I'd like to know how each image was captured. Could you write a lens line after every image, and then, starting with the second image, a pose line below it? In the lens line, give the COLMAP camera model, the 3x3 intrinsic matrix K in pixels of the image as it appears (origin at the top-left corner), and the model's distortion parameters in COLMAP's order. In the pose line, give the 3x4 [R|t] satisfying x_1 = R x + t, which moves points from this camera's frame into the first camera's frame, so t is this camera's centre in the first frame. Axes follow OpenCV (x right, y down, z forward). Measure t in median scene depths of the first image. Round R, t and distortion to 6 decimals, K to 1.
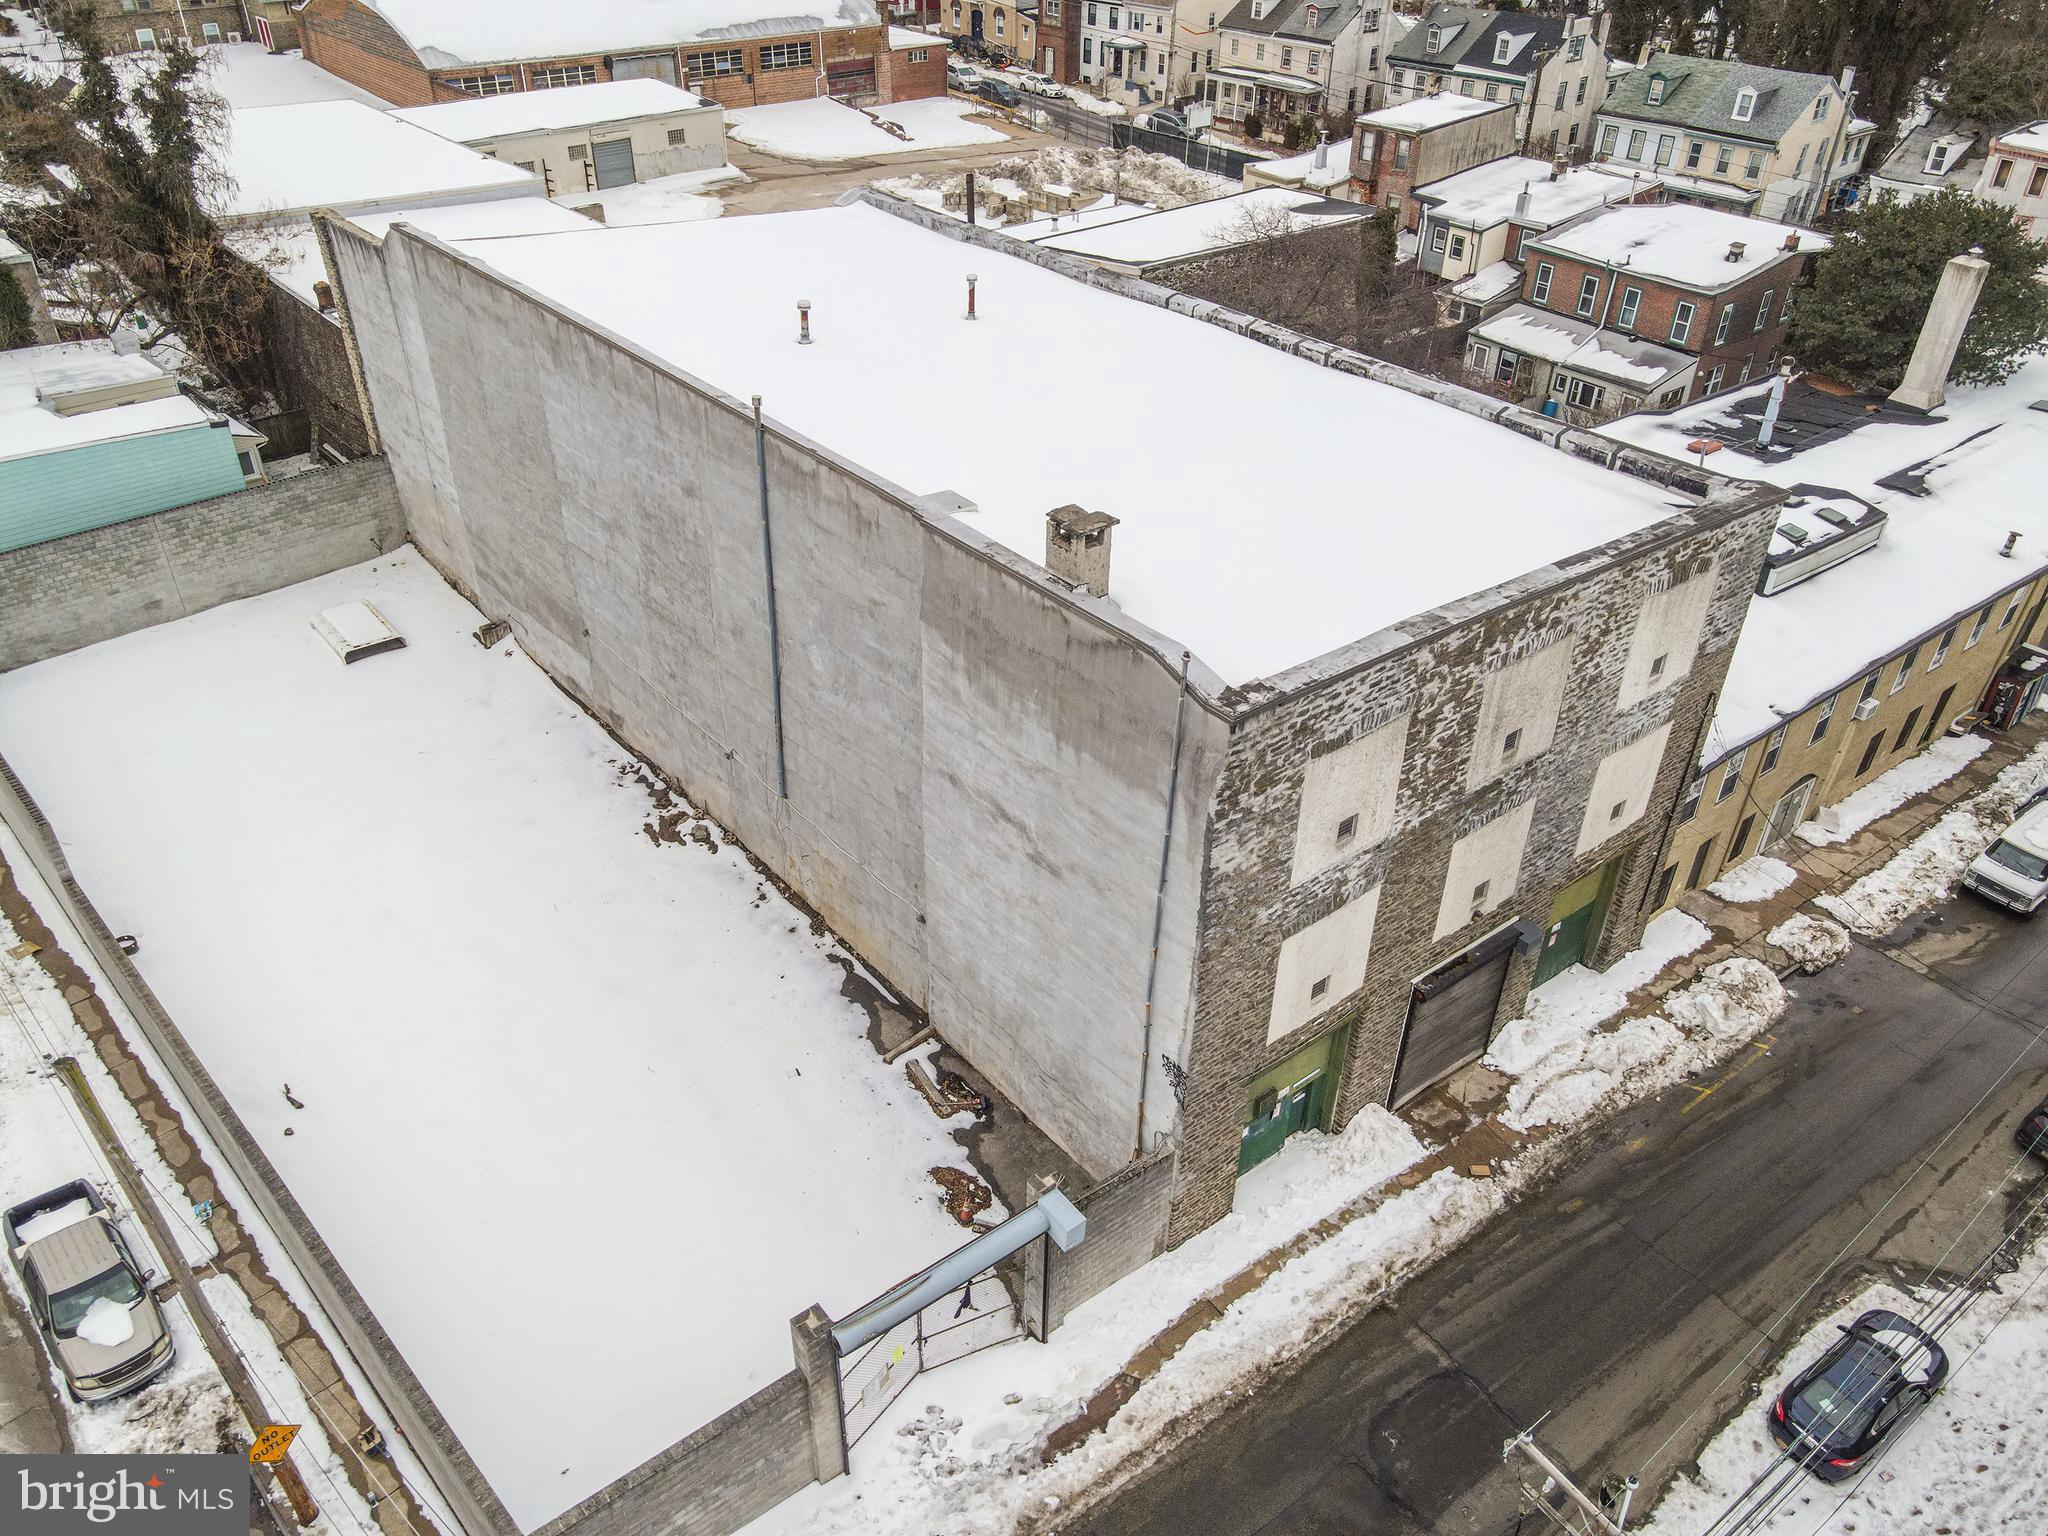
lens RADIAL K [[1499.4, 0, 1023.4], [0, 1499.4, 762.9], [0, 0, 1]] dist [-0.009984, 0.052800]
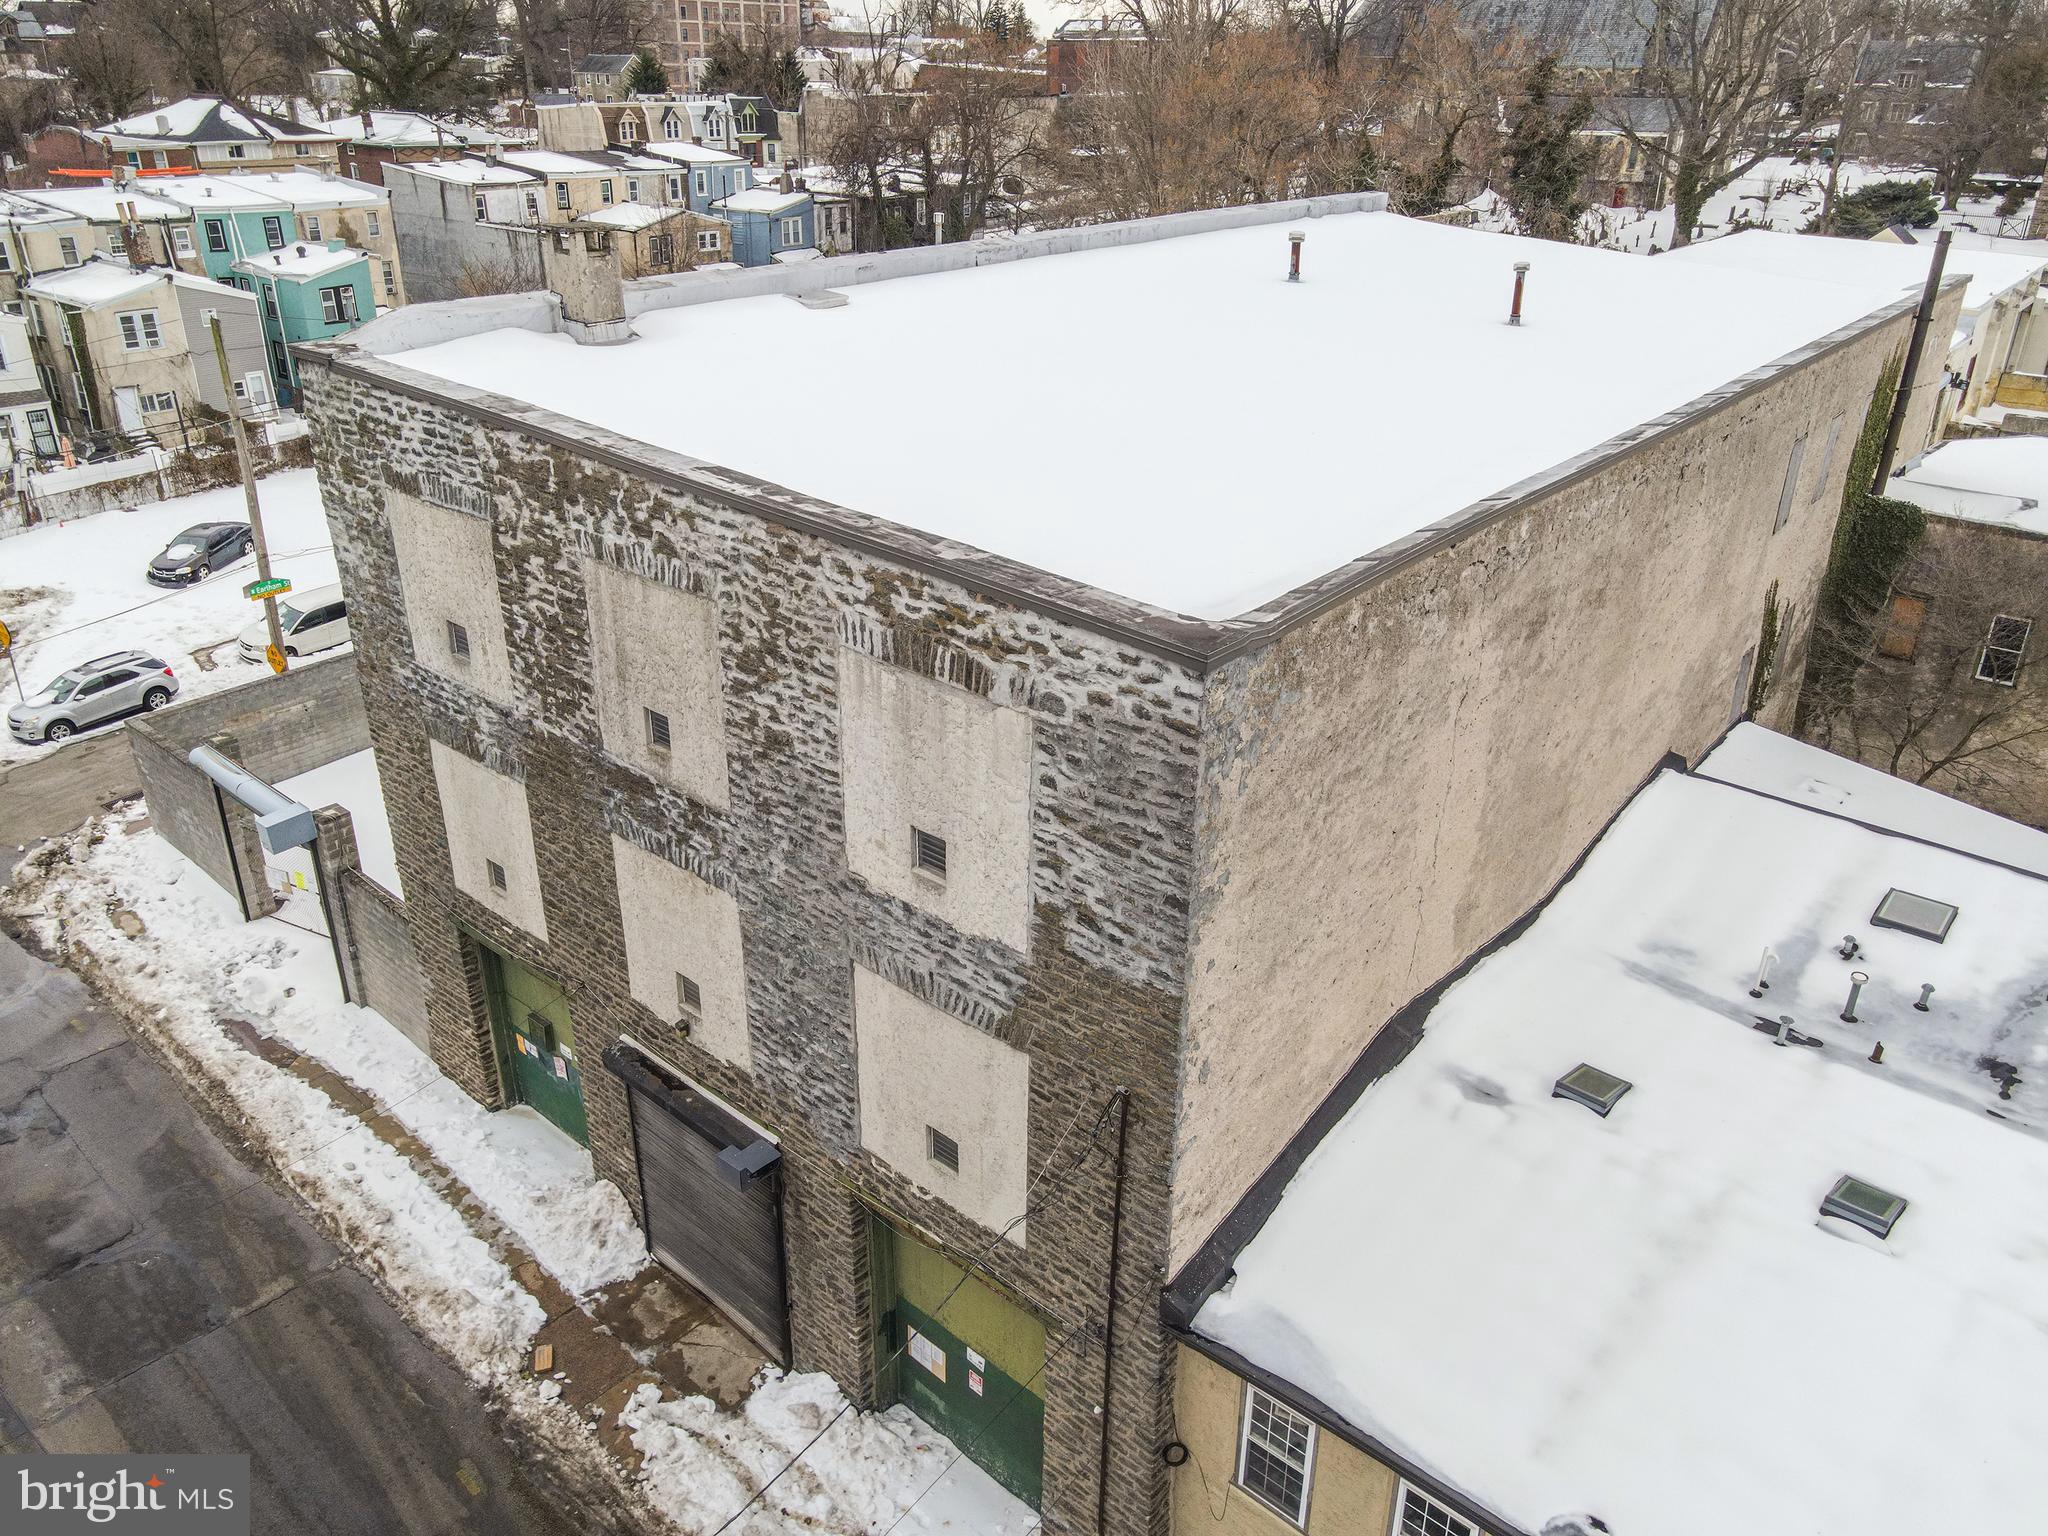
lens RADIAL K [[1499.8, 0, 1023.5], [0, 1499.8, 764.5], [0, 0, 1]] dist [-0.006790, 0.043232]
pose [[0.190232, 0.408083, -0.892905, 0.831095], [-0.558957, 0.792726, 0.243213, -0.217913], [0.807080, 0.452829, 0.378902, 0.797626]]
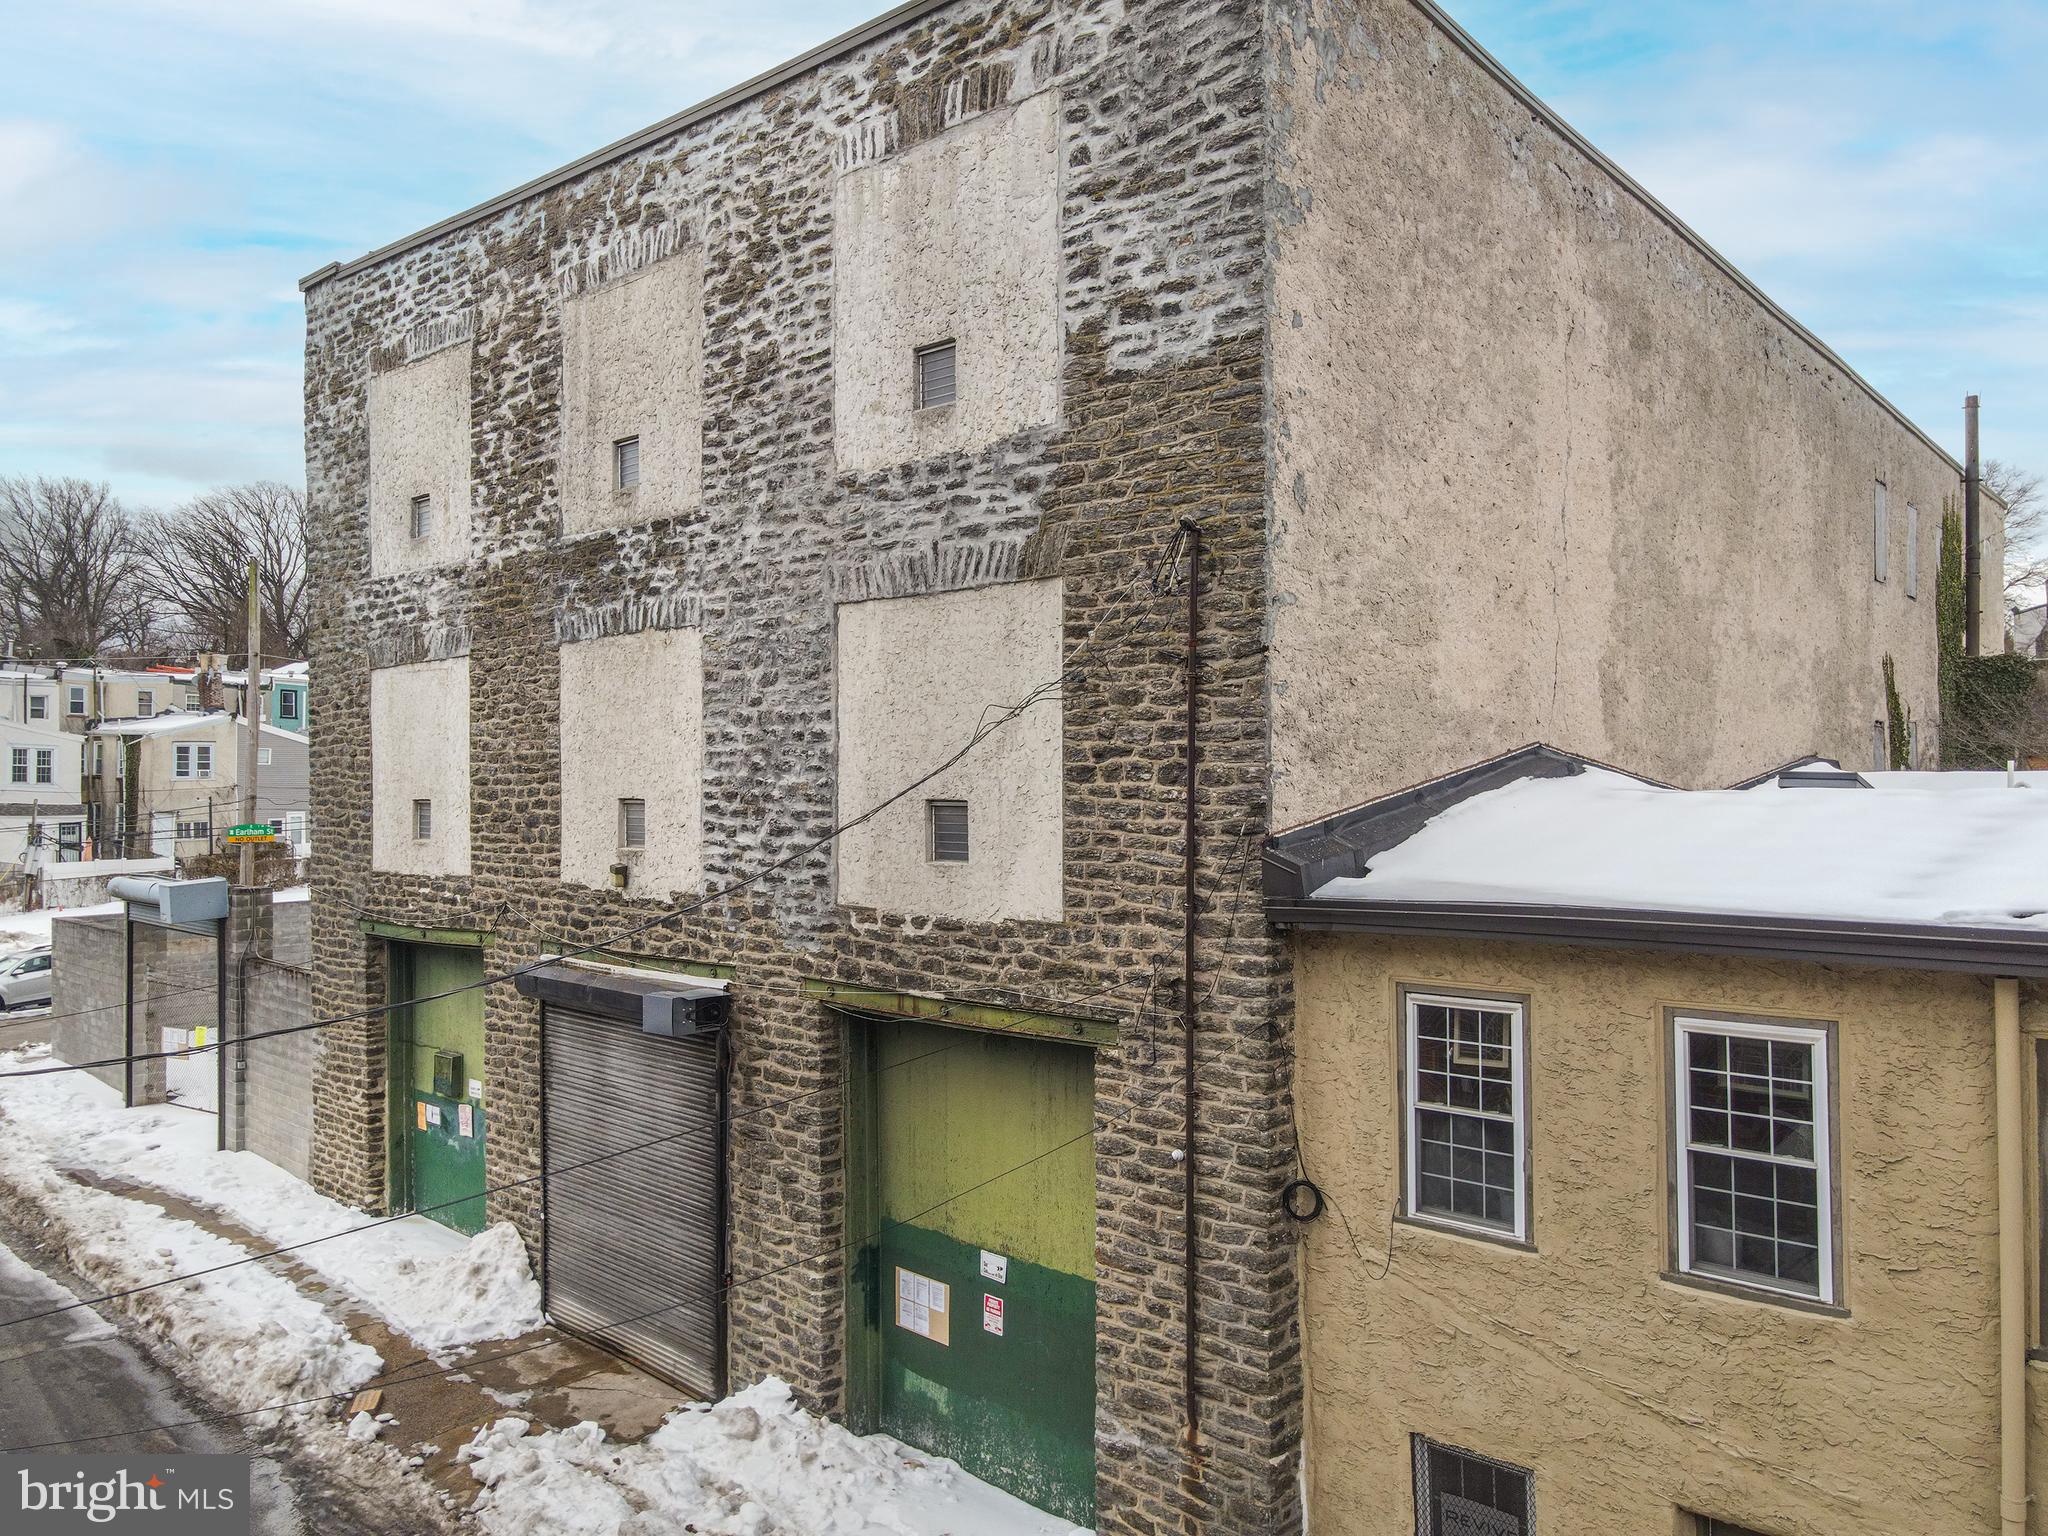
lens RADIAL K [[1499.7, 0, 1023.6], [0, 1499.7, 763.0], [0, 0, 1]] dist [-0.000618, 0.031598]
pose [[0.168241, -0.016957, -0.985600, 0.791851], [-0.550294, 0.827934, -0.108180, 0.050112], [0.817846, 0.560570, 0.129961, 0.992302]]
